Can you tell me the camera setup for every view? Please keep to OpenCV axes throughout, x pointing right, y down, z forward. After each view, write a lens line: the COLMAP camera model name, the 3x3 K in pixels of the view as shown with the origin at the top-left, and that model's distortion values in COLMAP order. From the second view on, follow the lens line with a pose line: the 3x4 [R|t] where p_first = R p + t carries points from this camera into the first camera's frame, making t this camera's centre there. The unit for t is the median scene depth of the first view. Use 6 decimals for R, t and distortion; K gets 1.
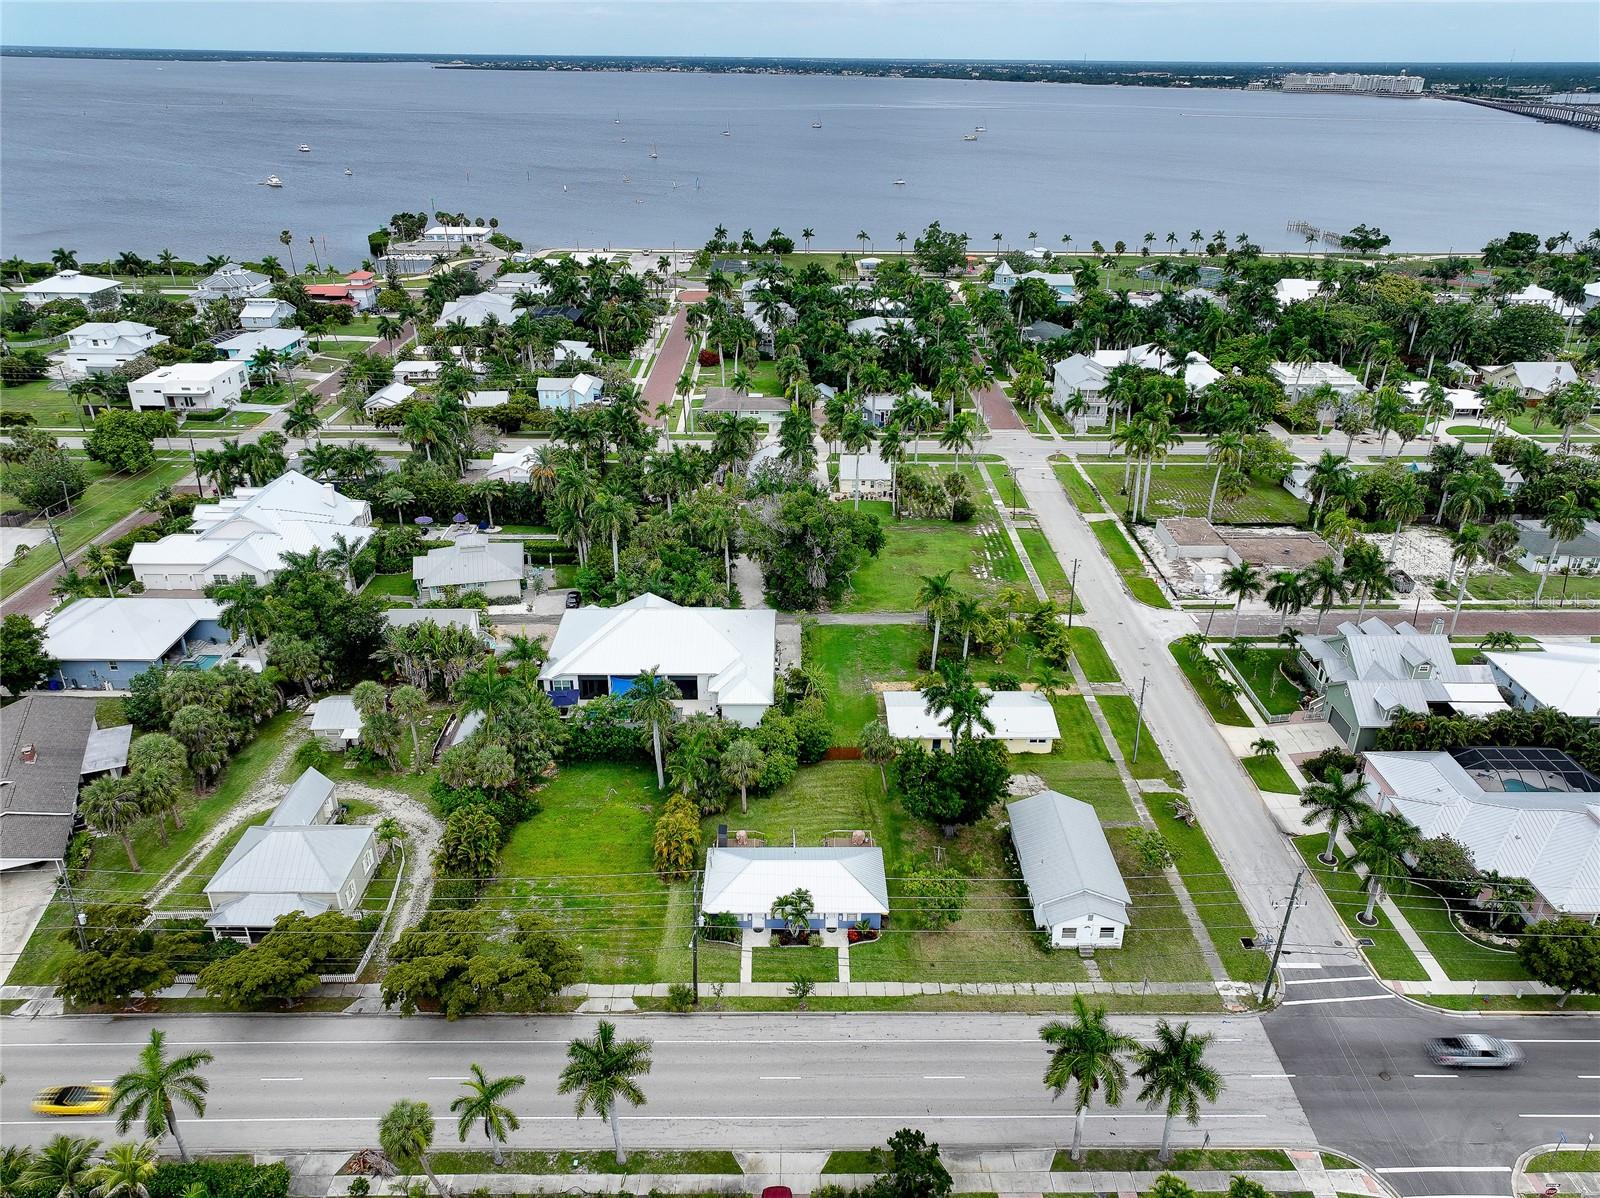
lens RADIAL K [[1121.0, 0, 806.5], [0, 1121.0, 602.8], [0, 0, 1]] dist [-0.005426, 0.022167]
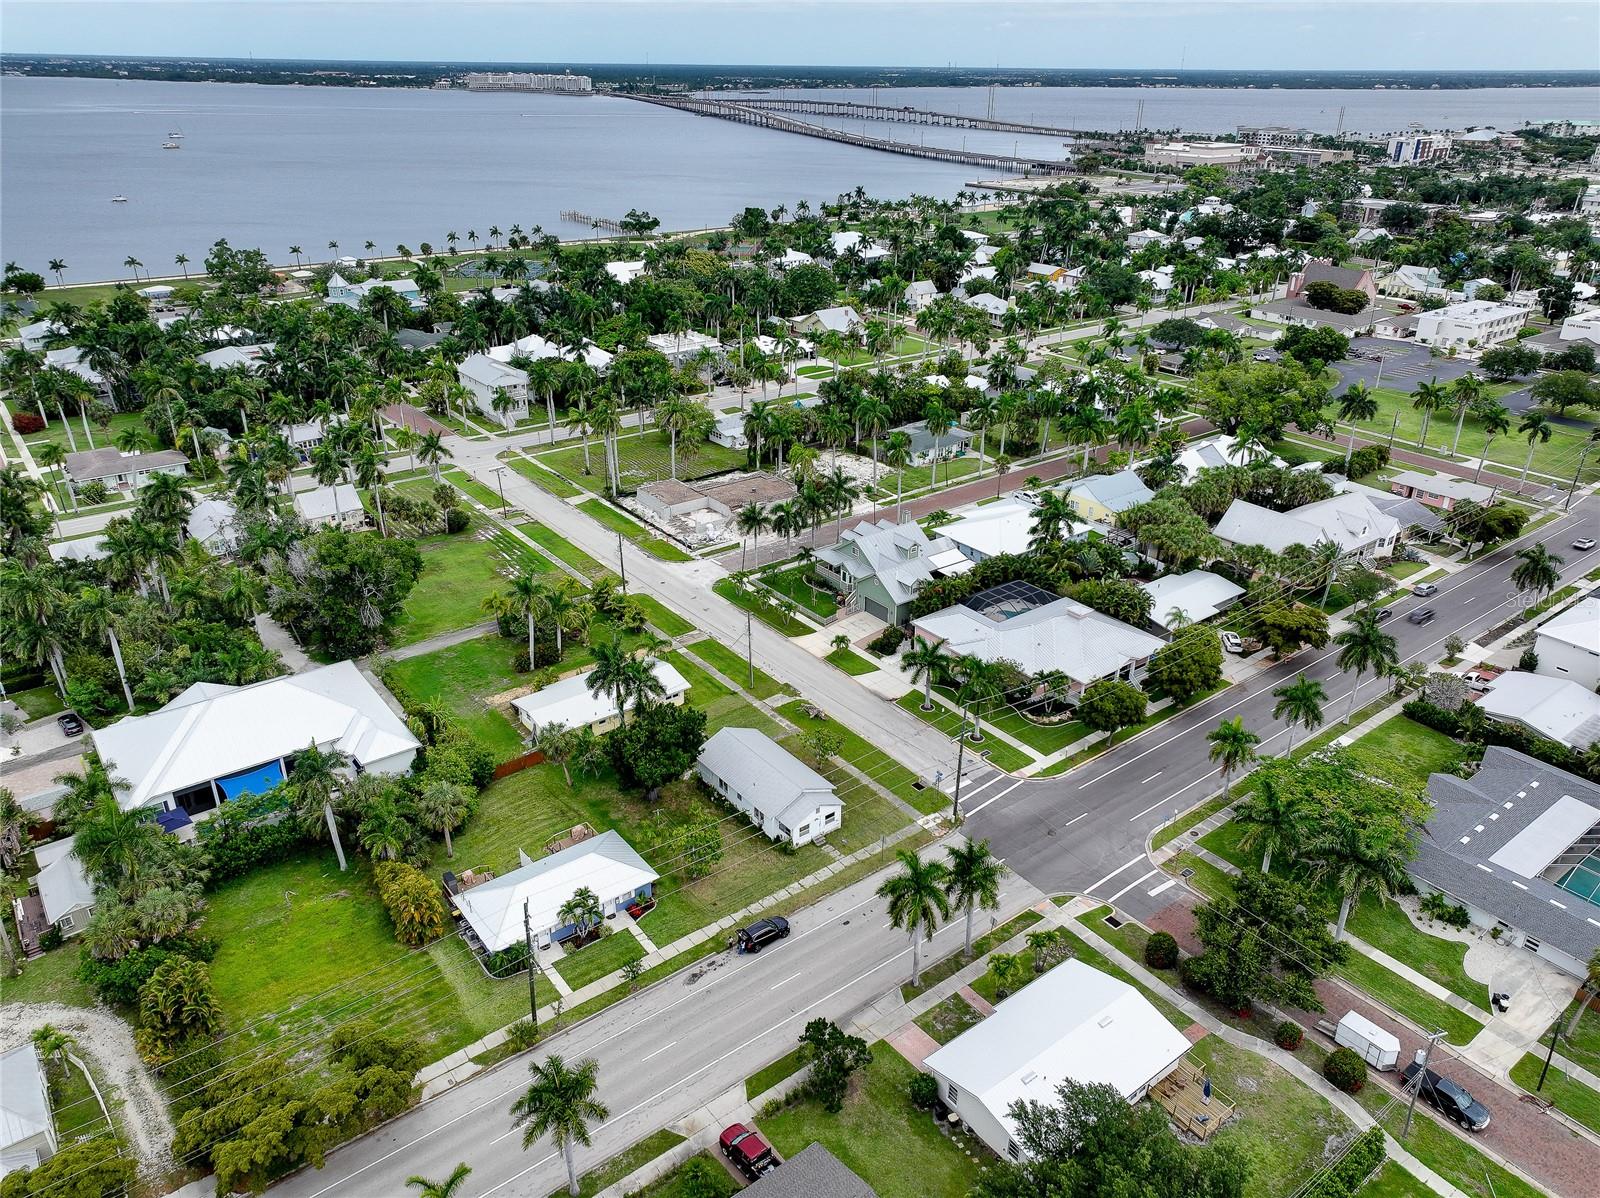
lens RADIAL K [[1121.0, 0, 808.3], [0, 1121.0, 603.3], [0, 0, 1]] dist [-0.005426, 0.022167]
pose [[0.798806, -0.262322, 0.541383, -0.197375], [0.261762, 0.961826, 0.079816, -0.012047], [-0.541654, 0.077956, 0.836979, 0.012370]]
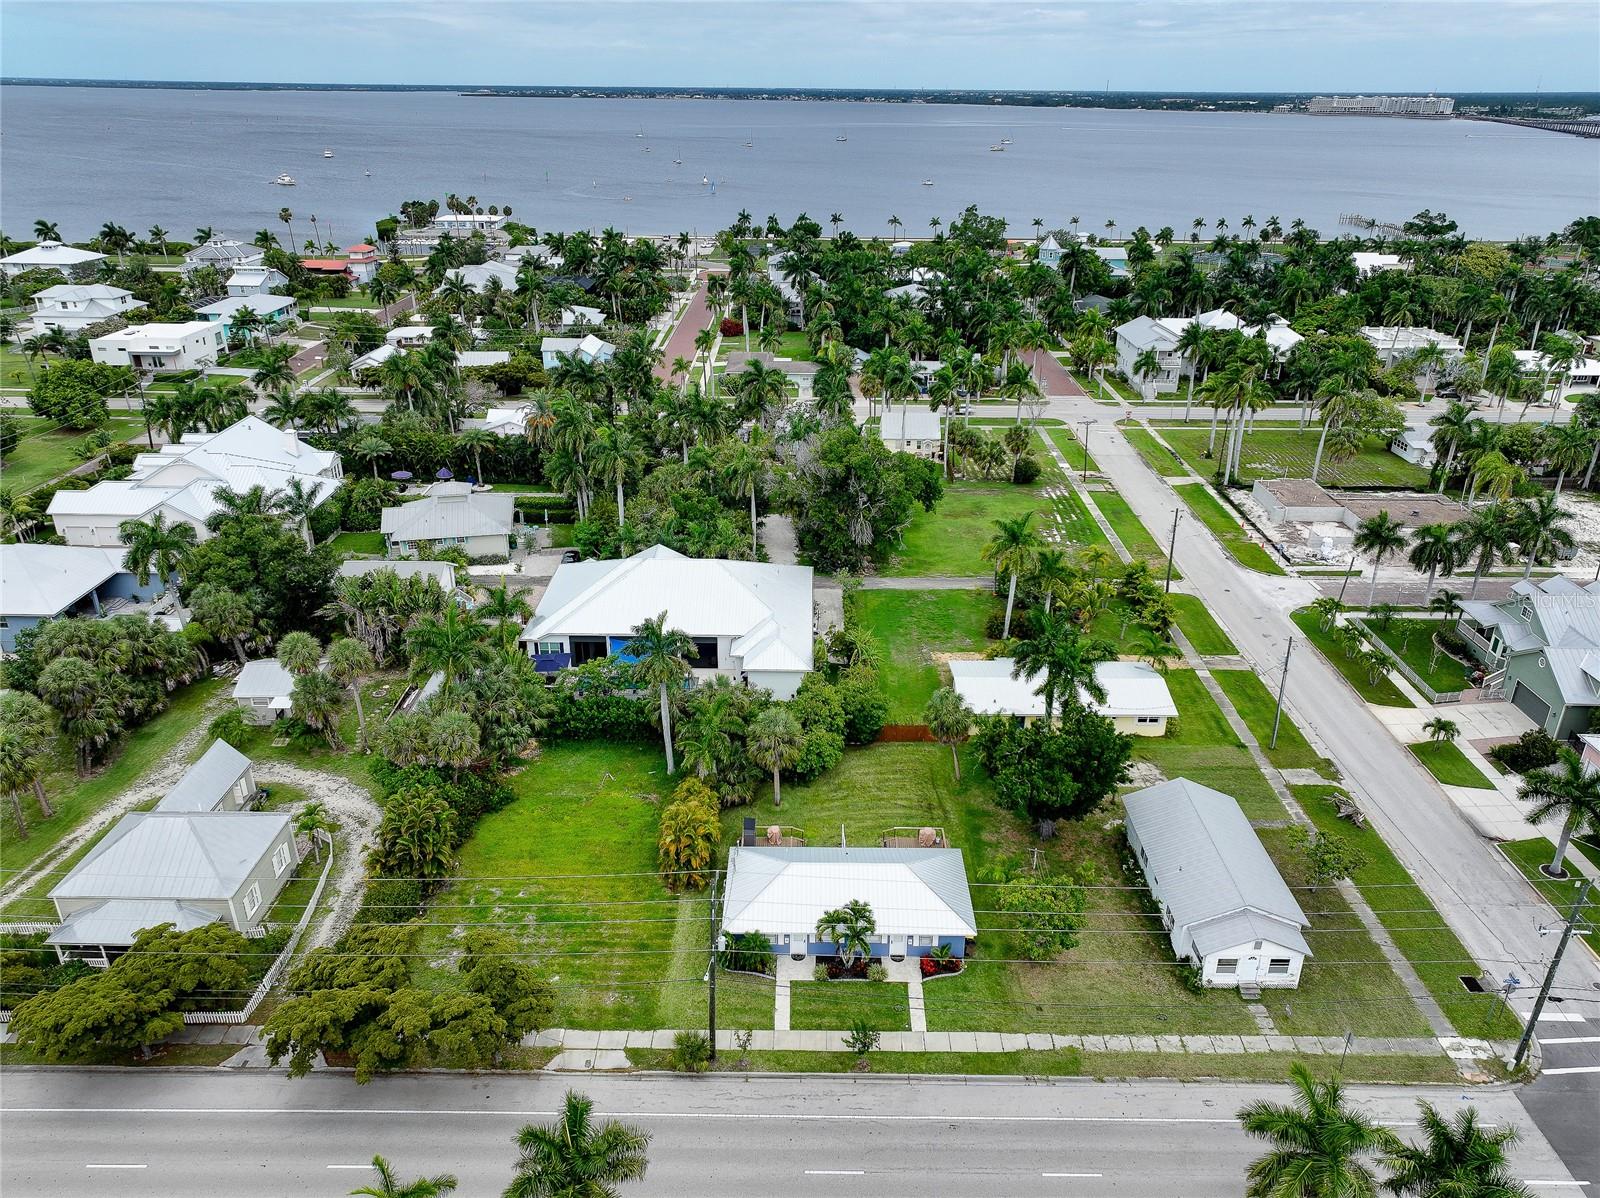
lens RADIAL K [[1121.0, 0, 805.8], [0, 1121.0, 605.4], [0, 0, 1]] dist [-0.005426, 0.022167]
pose [[0.999829, 0.006276, -0.017401, -0.016725], [-0.006641, 0.999757, -0.020997, 0.047732], [0.017265, 0.021109, 0.999628, 0.162034]]
